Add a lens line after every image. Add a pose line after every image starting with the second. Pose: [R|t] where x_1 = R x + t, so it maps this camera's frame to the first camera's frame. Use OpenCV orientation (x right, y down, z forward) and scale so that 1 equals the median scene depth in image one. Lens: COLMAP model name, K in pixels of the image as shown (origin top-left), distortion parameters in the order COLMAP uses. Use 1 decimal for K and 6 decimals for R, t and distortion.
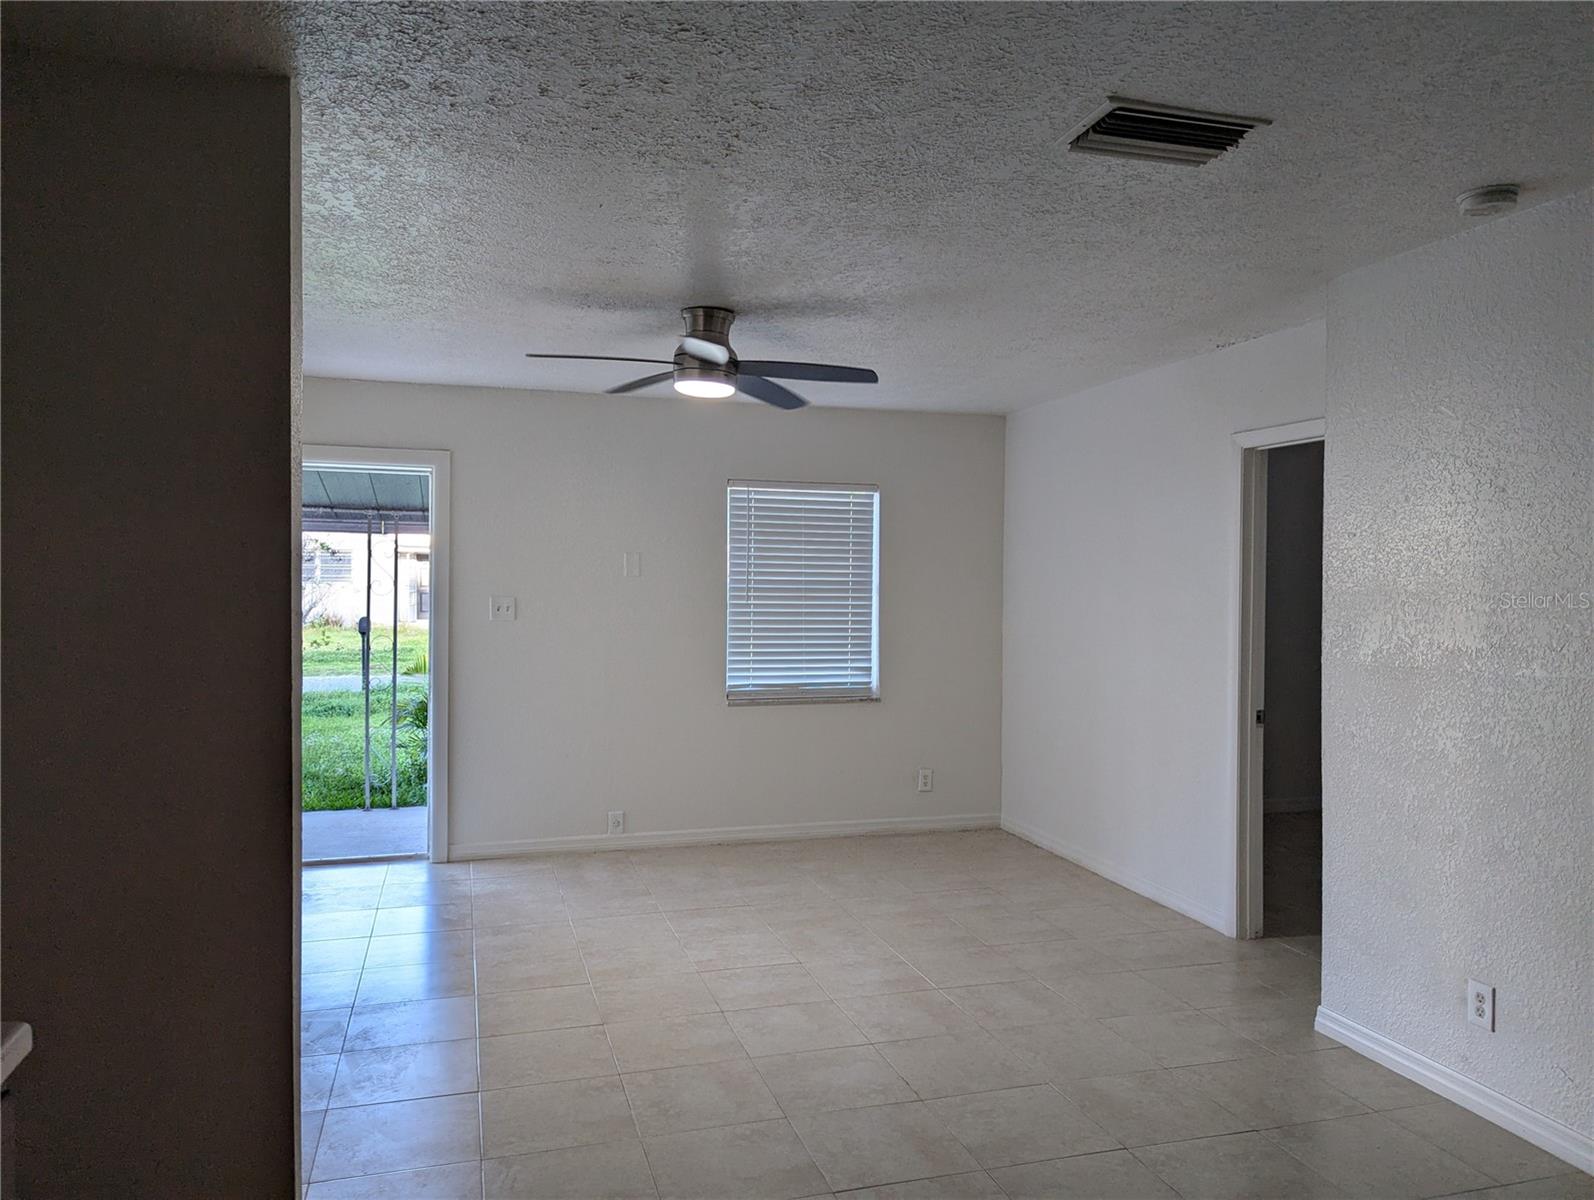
lens RADIAL K [[1111.4, 0, 796.3], [0, 1111.4, 604.1], [0, 0, 1]] dist [0.062629, -0.054134]
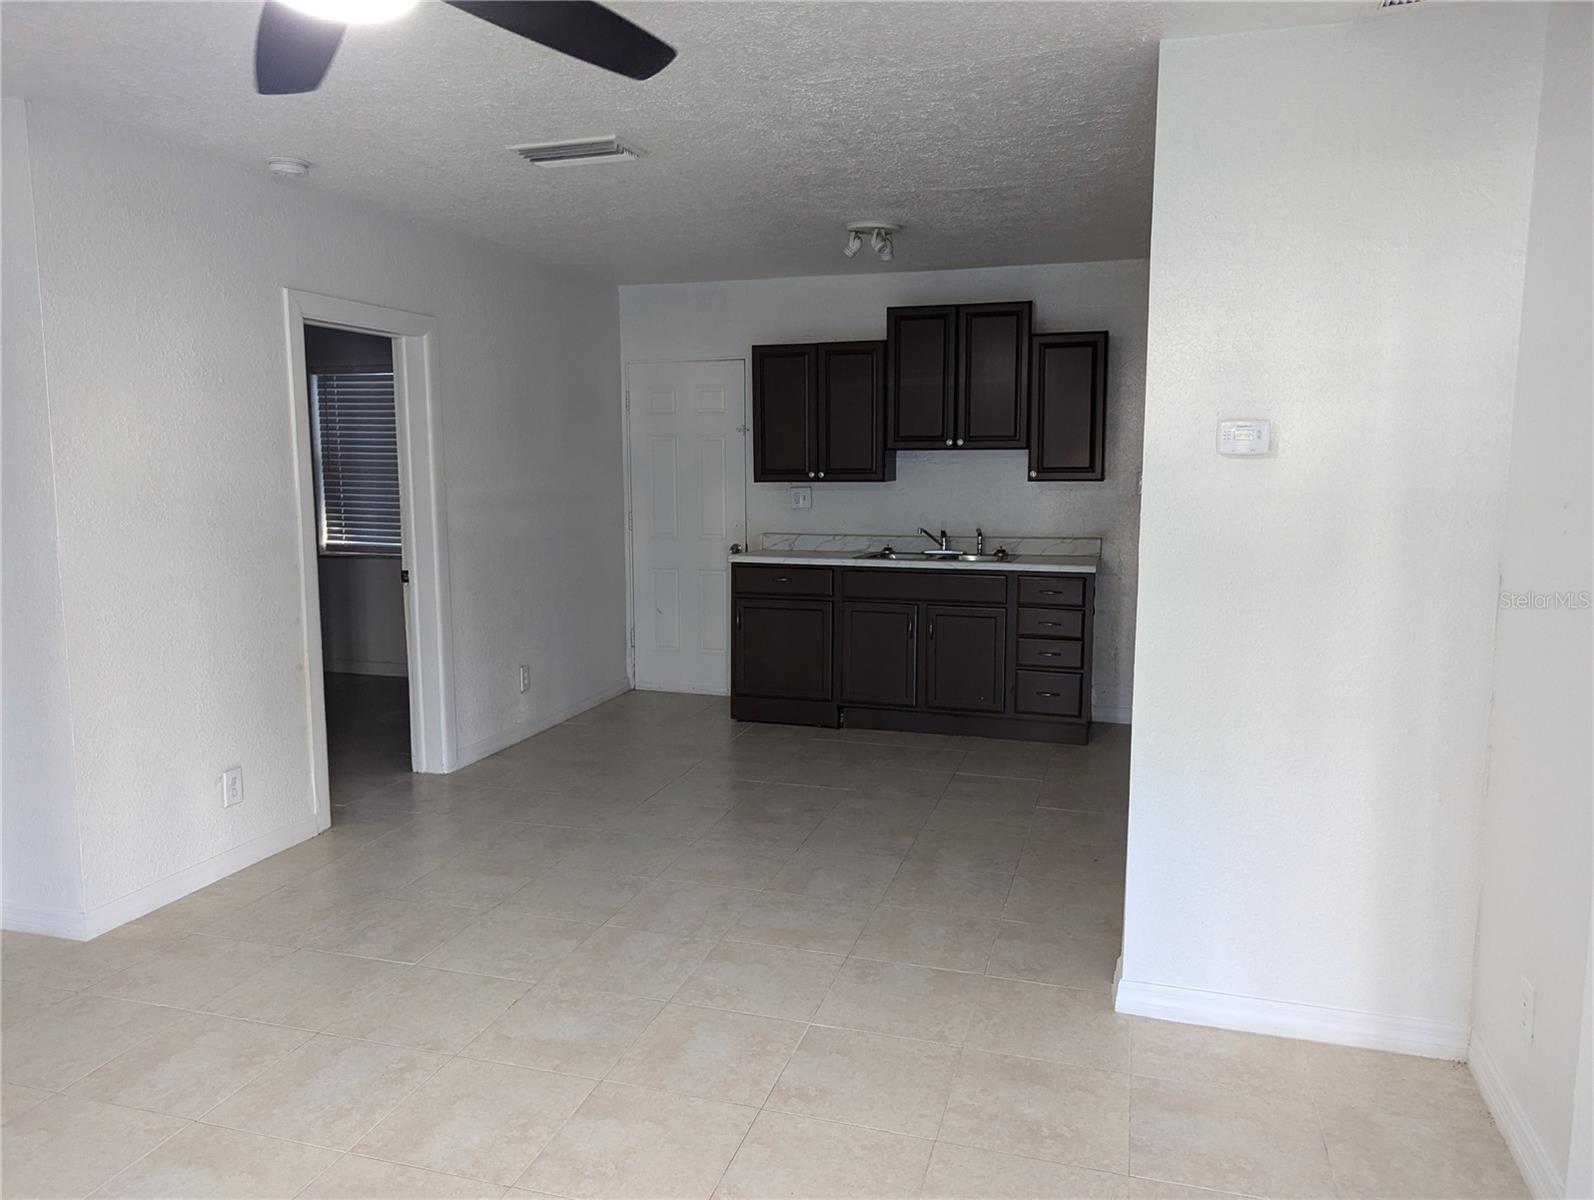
lens RADIAL K [[1177.3, 0, 797.0], [0, 1177.3, 600.0], [0, 0, 1]] dist [0.066846, -0.060824]
pose [[-0.837733, -0.074619, 0.540959, -0.480105], [0.003997, 0.989756, 0.142714, -0.031943], [-0.546066, 0.121719, -0.828853, 1.315453]]
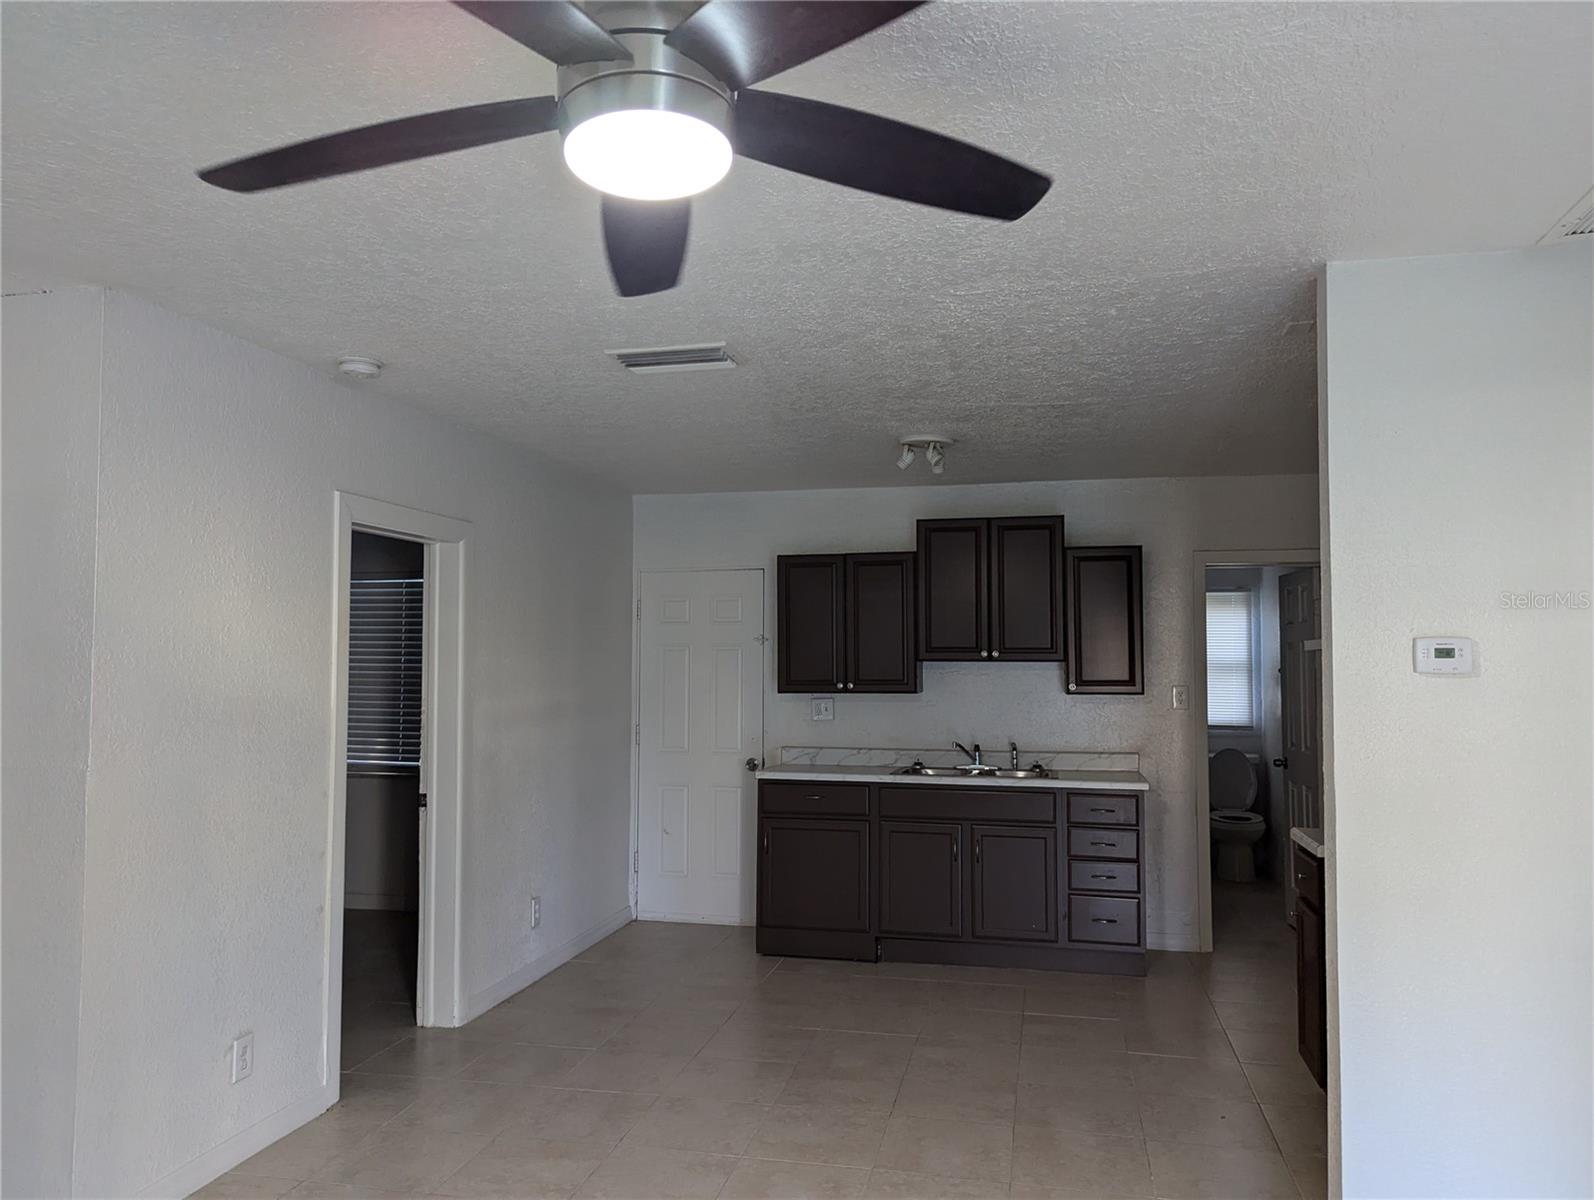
lens RADIAL K [[1177.8, 0, 815.7], [0, 1177.8, 607.8], [0, 0, 1]] dist [0.076994, -0.082588]
pose [[-0.882501, 0.011565, 0.470169, -0.318061], [-0.000776, 0.999660, -0.026045, -0.034595], [-0.470310, -0.023350, -0.882192, 1.333267]]
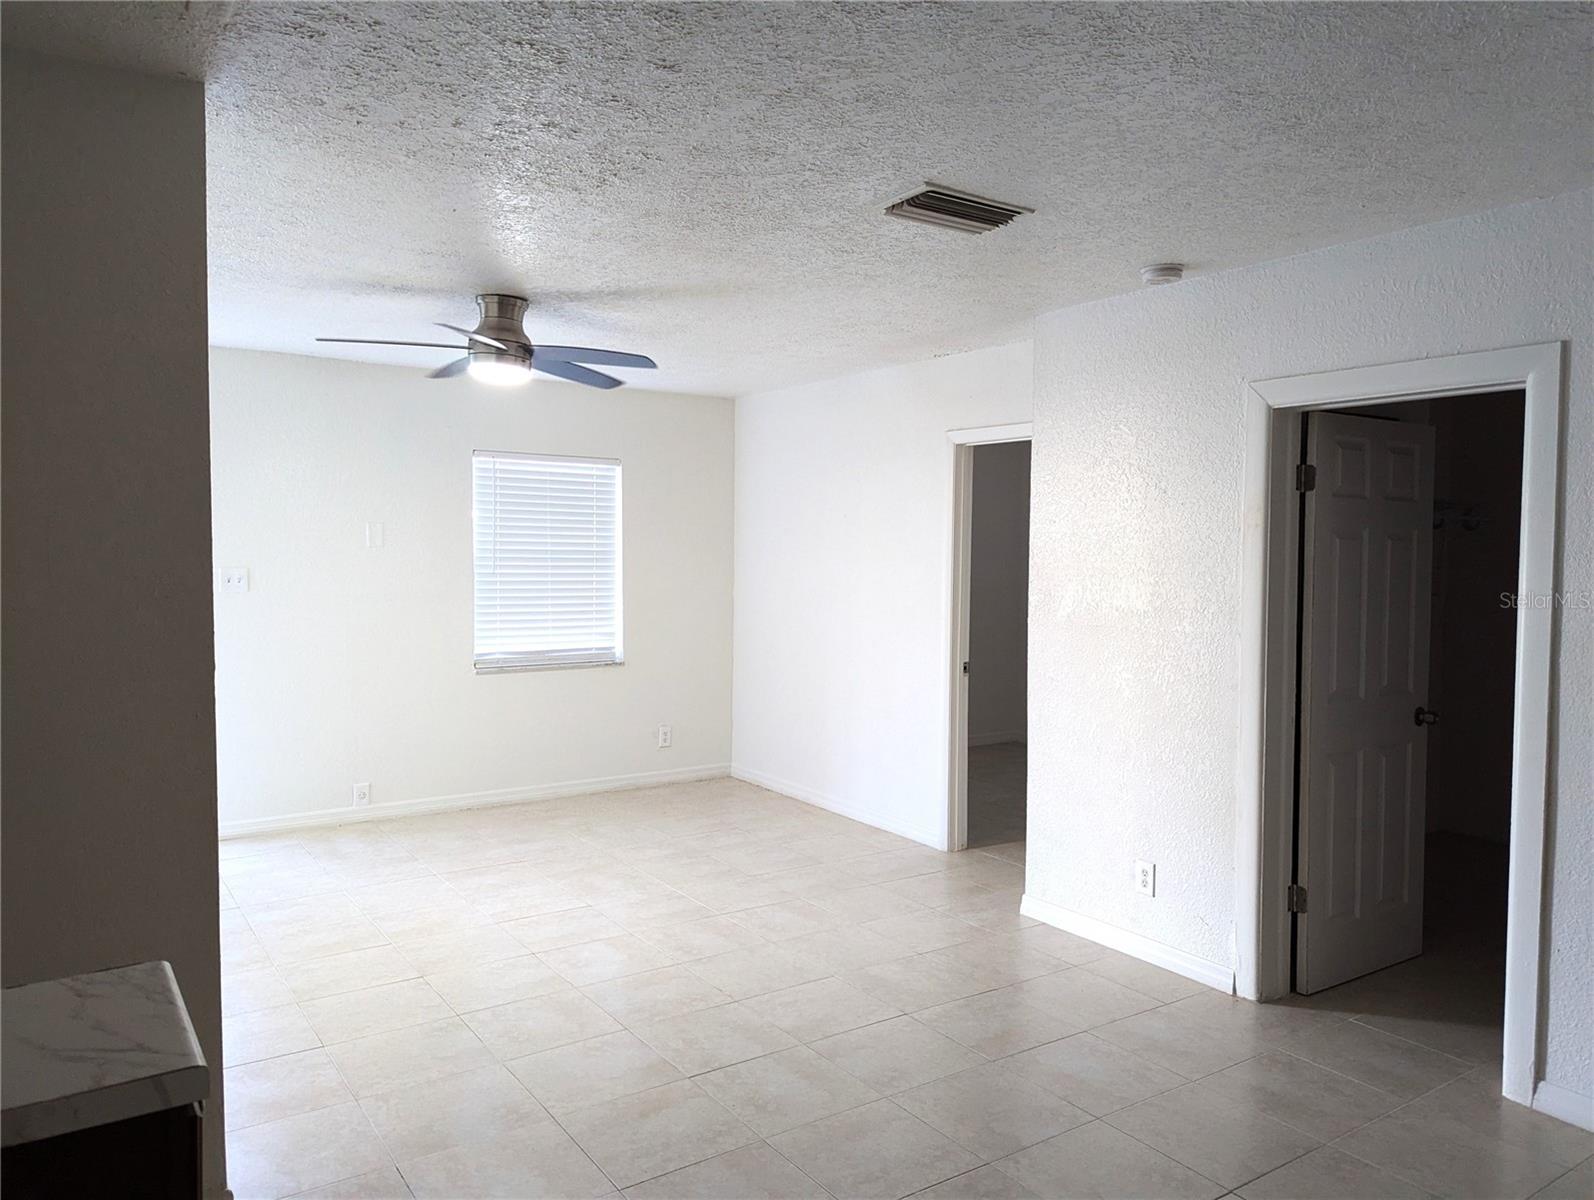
lens RADIAL K [[1111.4, 0, 796.3], [0, 1111.4, 604.1], [0, 0, 1]] dist [0.062629, -0.054134]
pose [[0.954073, -0.012658, 0.299306, -0.134817], [0.002114, 0.999367, 0.035523, -0.012156], [-0.299566, -0.033259, 0.953496, -0.095159]]
